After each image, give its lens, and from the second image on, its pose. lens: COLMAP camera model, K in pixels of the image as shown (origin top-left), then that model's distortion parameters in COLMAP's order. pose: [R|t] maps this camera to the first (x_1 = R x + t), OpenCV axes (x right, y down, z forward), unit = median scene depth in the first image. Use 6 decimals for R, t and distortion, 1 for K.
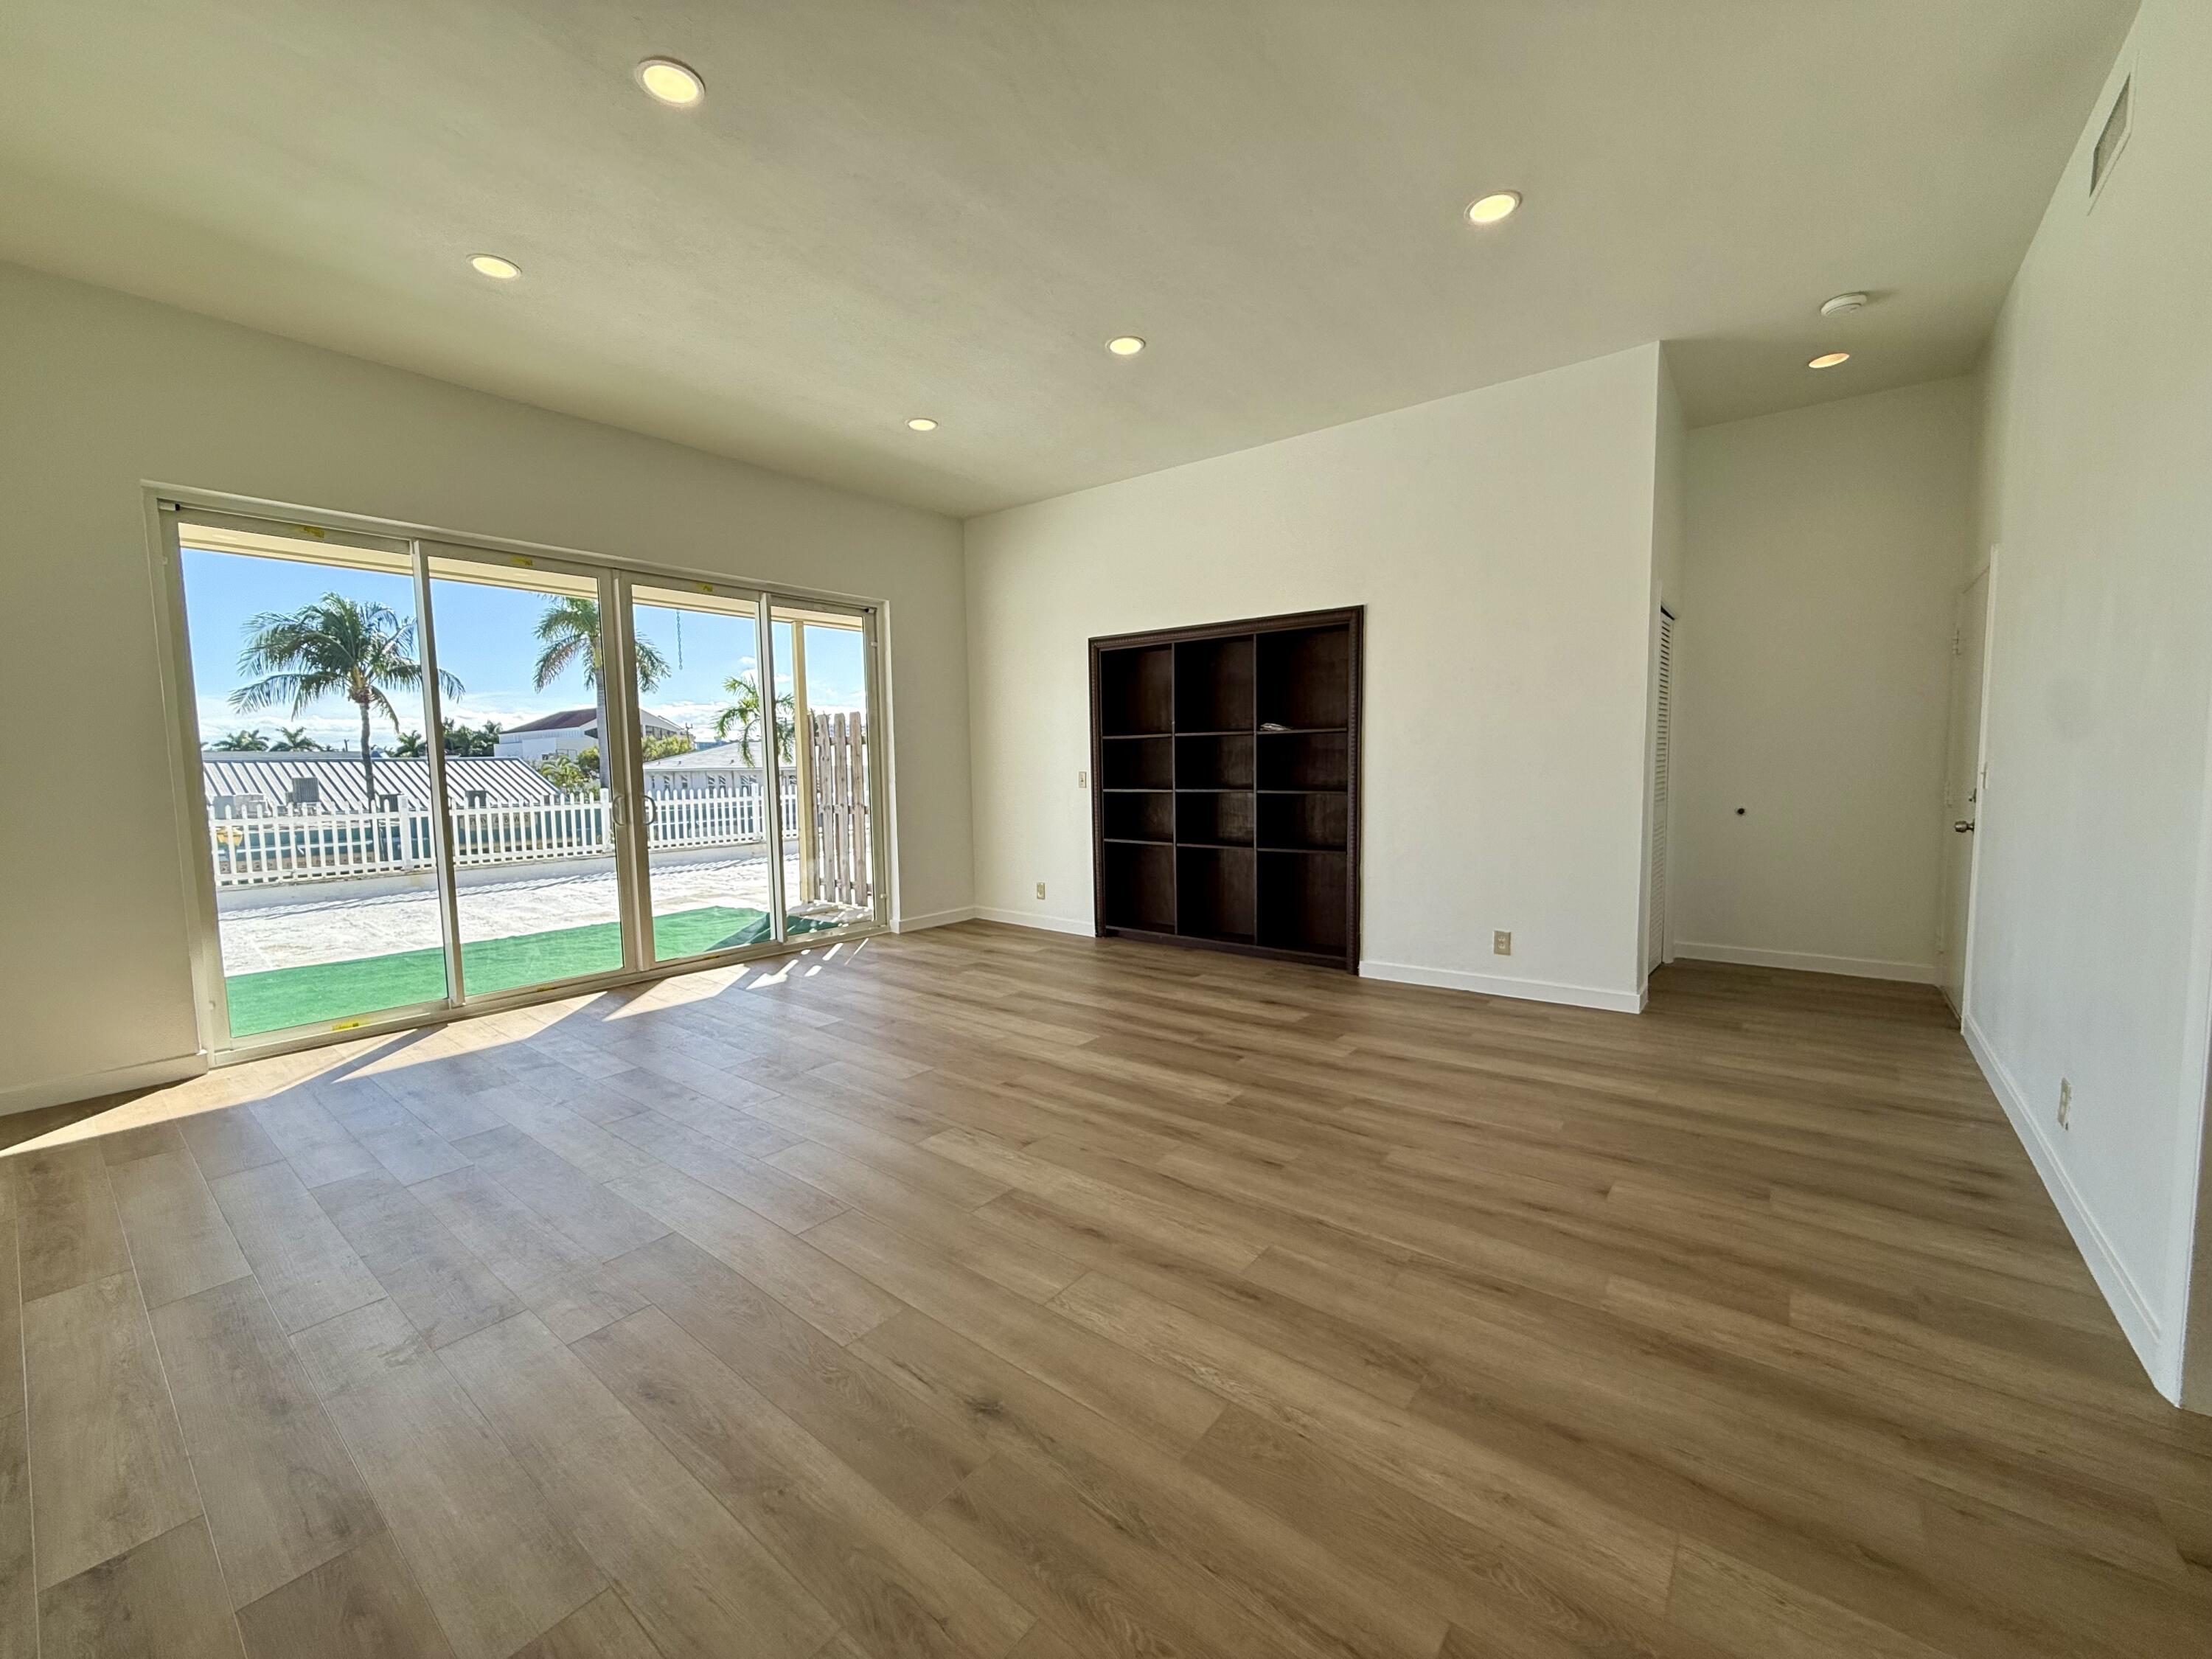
lens RADIAL K [[880.1, 0, 1106.0], [0, 880.1, 829.5], [0, 0, 1]] dist [0.000707, 0.000014]
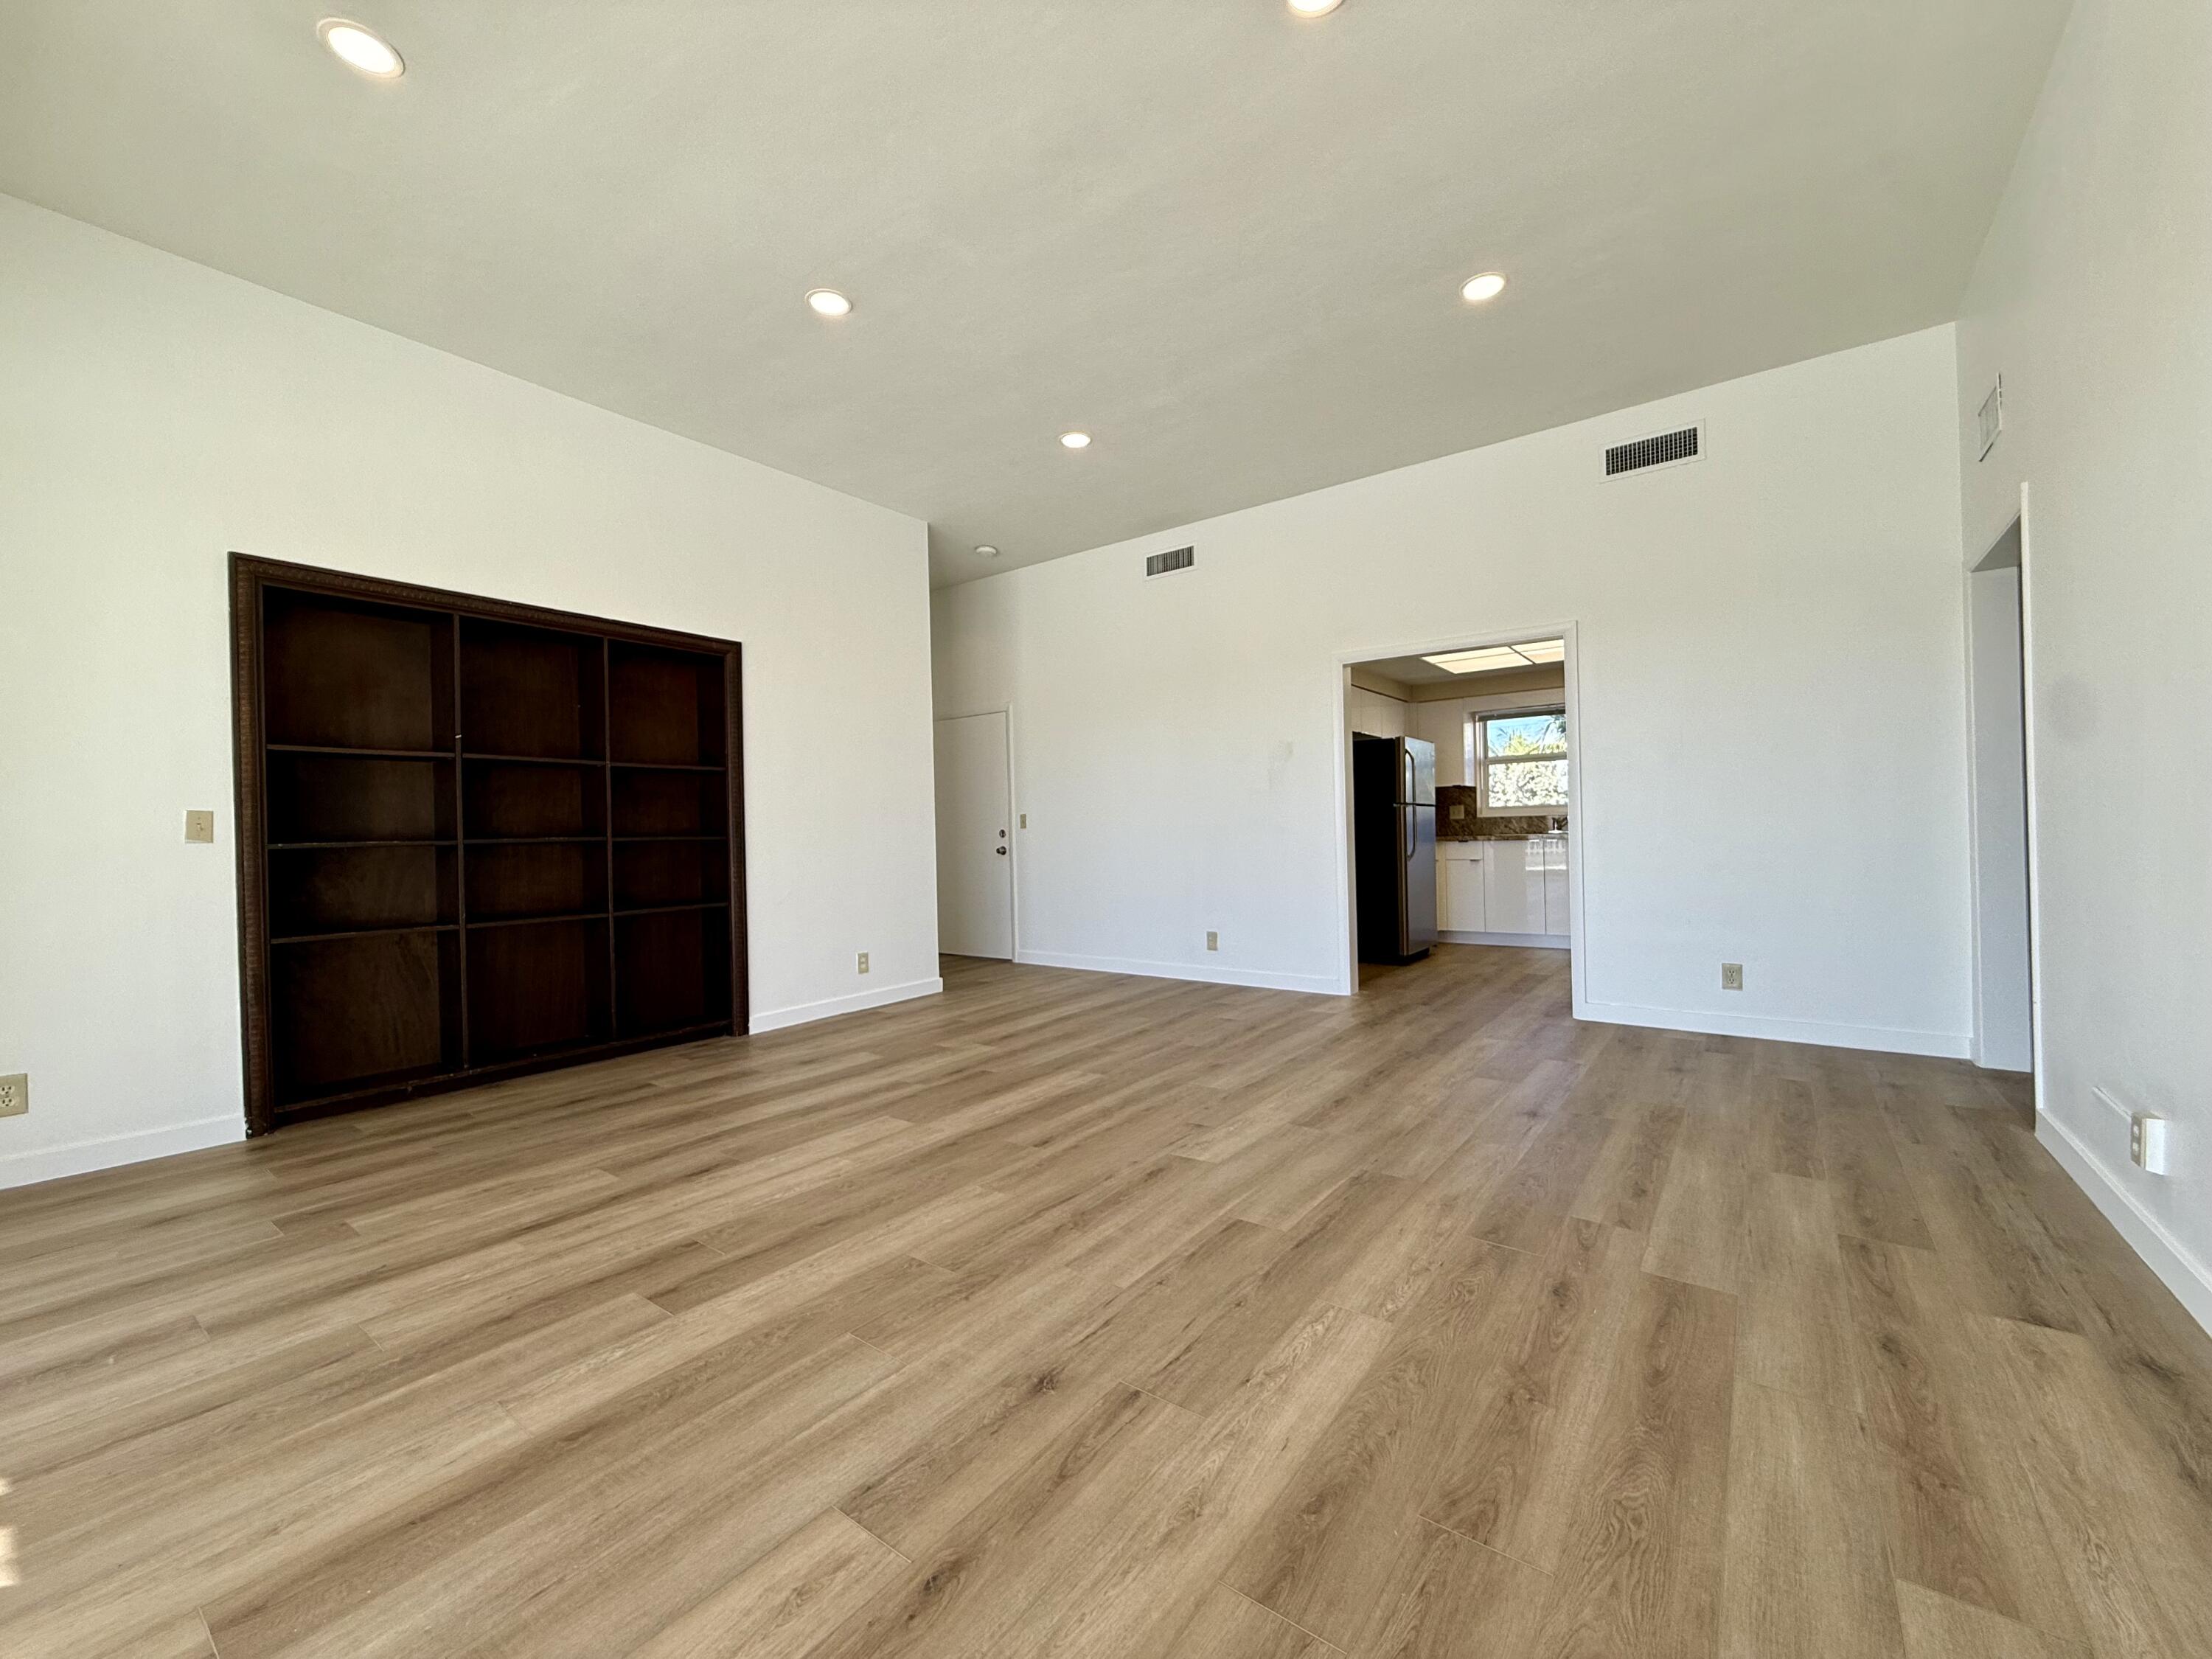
lens RADIAL K [[882.9, 0, 1102.3], [0, 882.9, 829.2], [0, 0, 1]] dist [0.000763, 0.000030]
pose [[-0.023281, 0.021630, 0.999495, -0.858746], [0.101005, 0.994701, -0.019174, 0.008781], [-0.994614, 0.100507, -0.025342, 0.825976]]
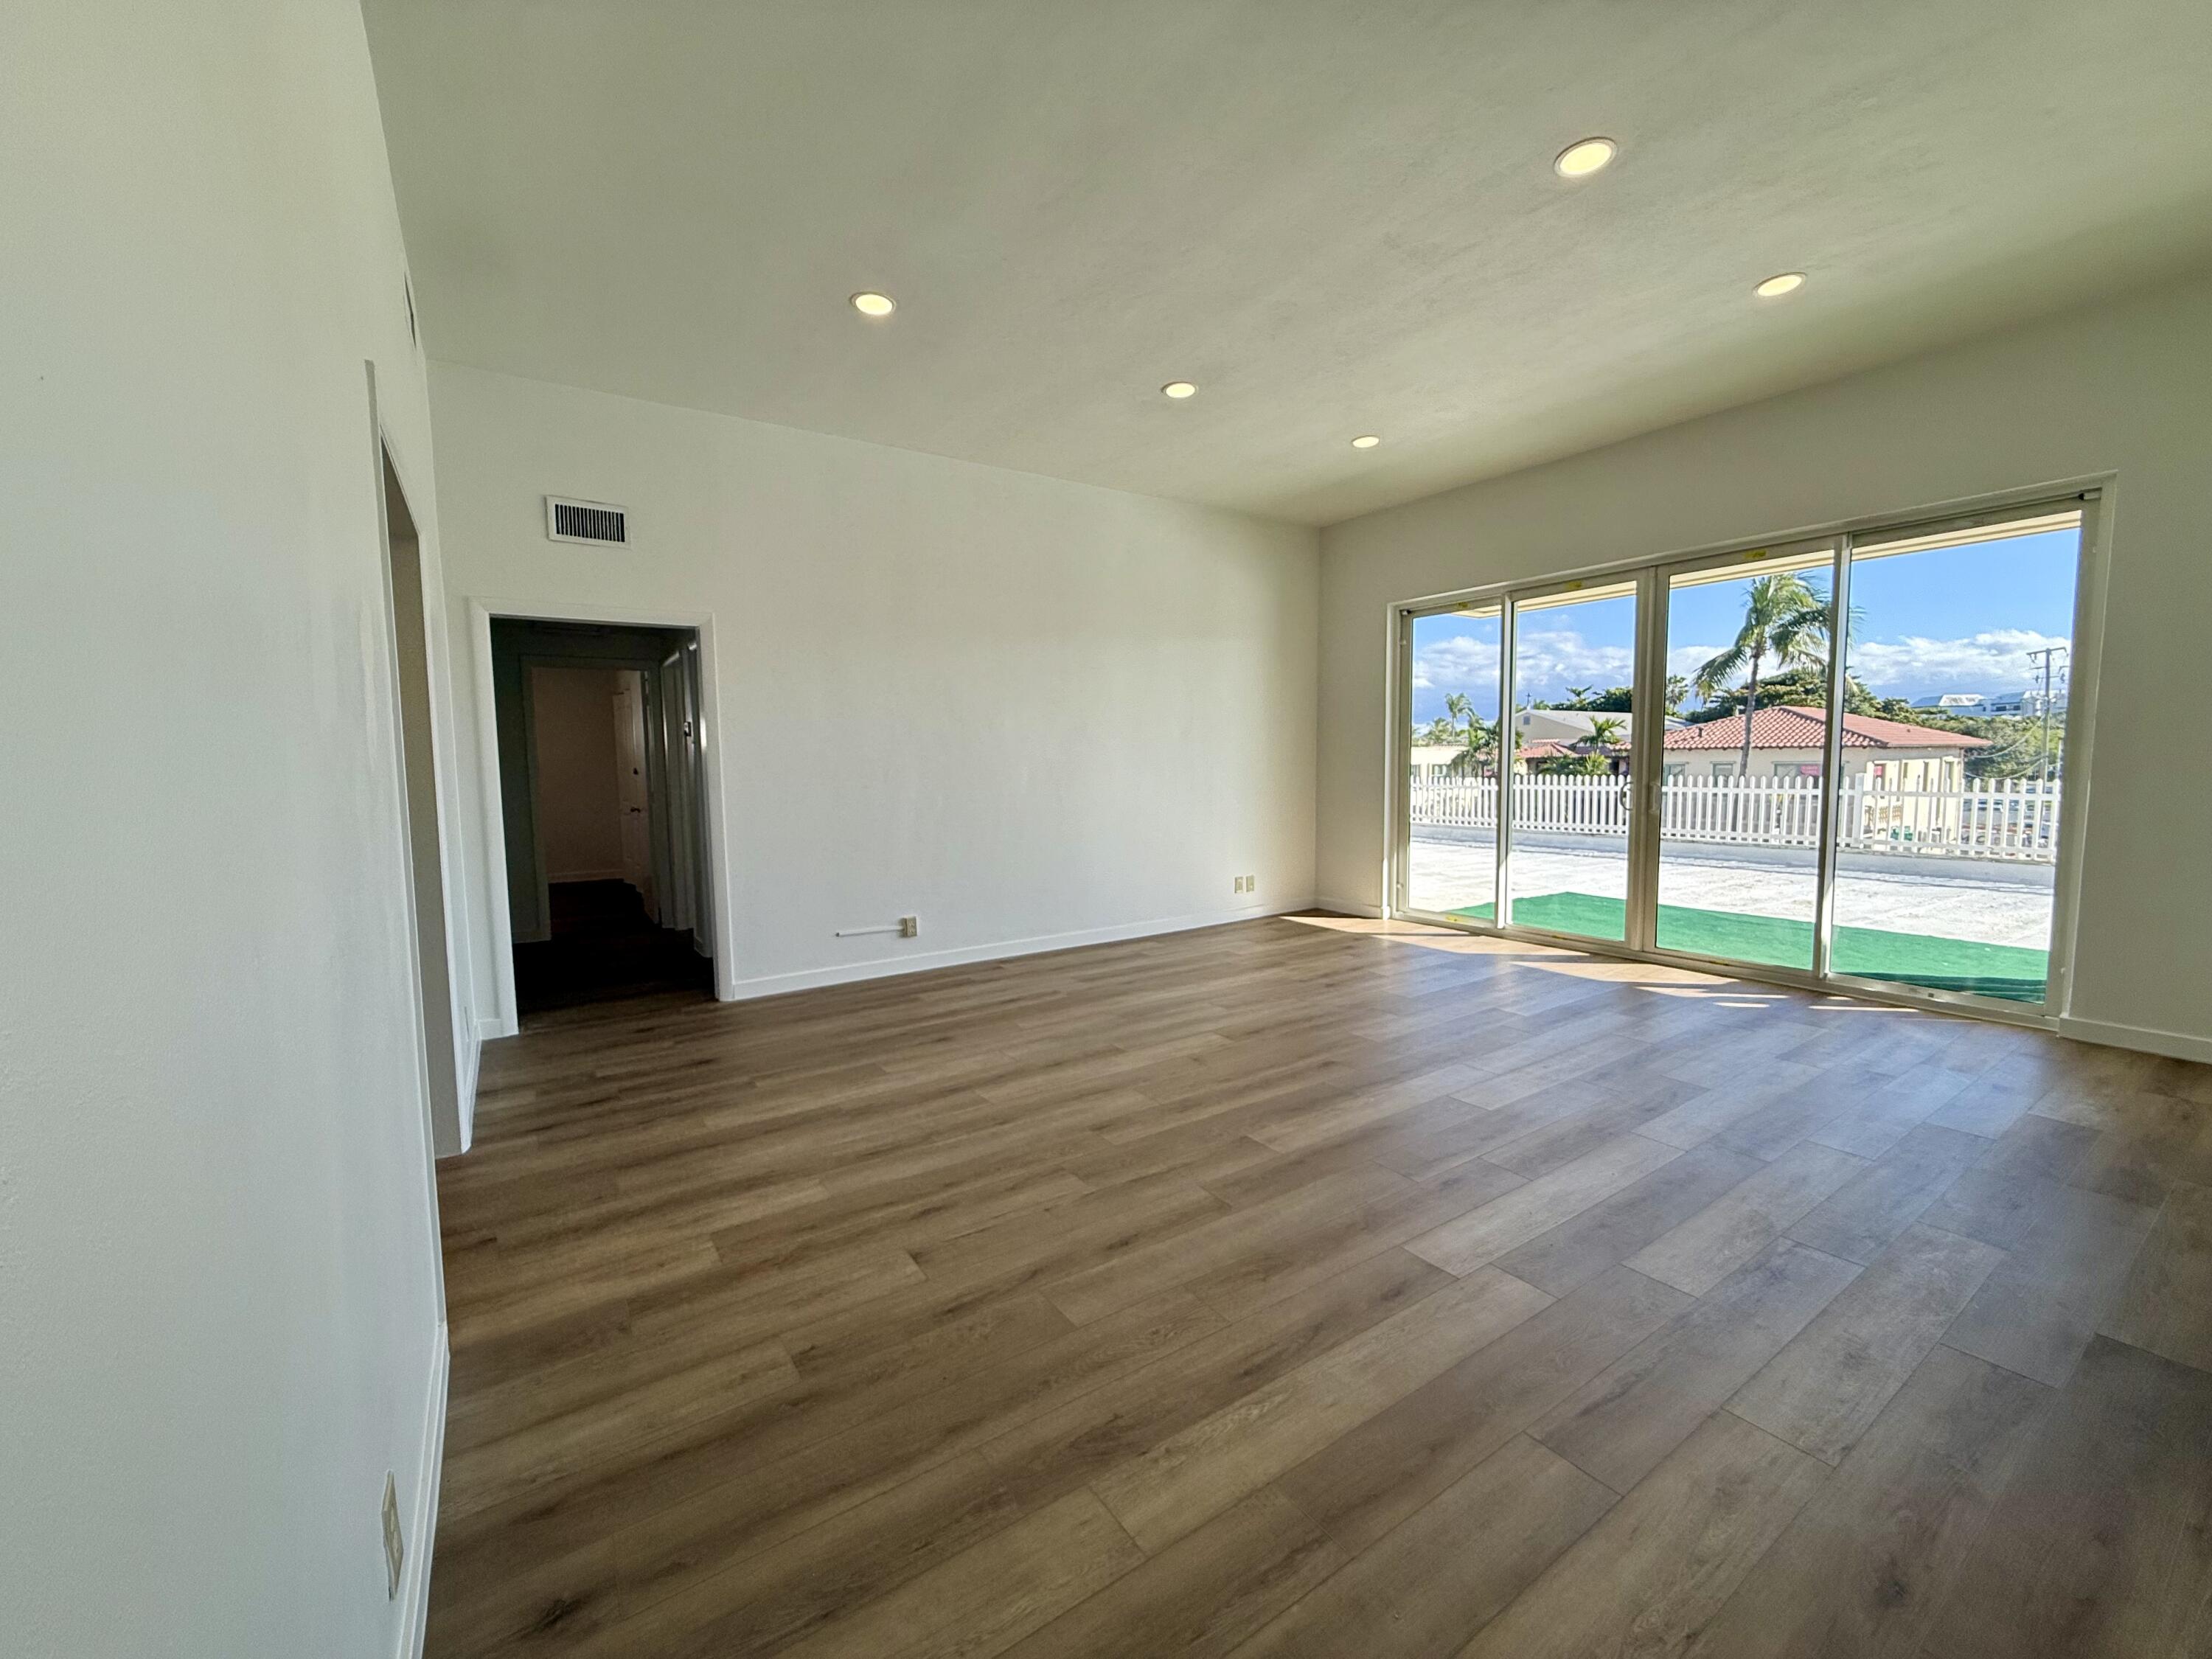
lens RADIAL K [[882.9, 0, 1102.3], [0, 882.9, 829.2], [0, 0, 1]] dist [0.000763, 0.000030]
pose [[-0.301143, 0.095392, -0.948796, 0.859360], [-0.055611, 0.991534, 0.117340, -0.092883], [0.951956, 0.088099, -0.293289, 0.910820]]
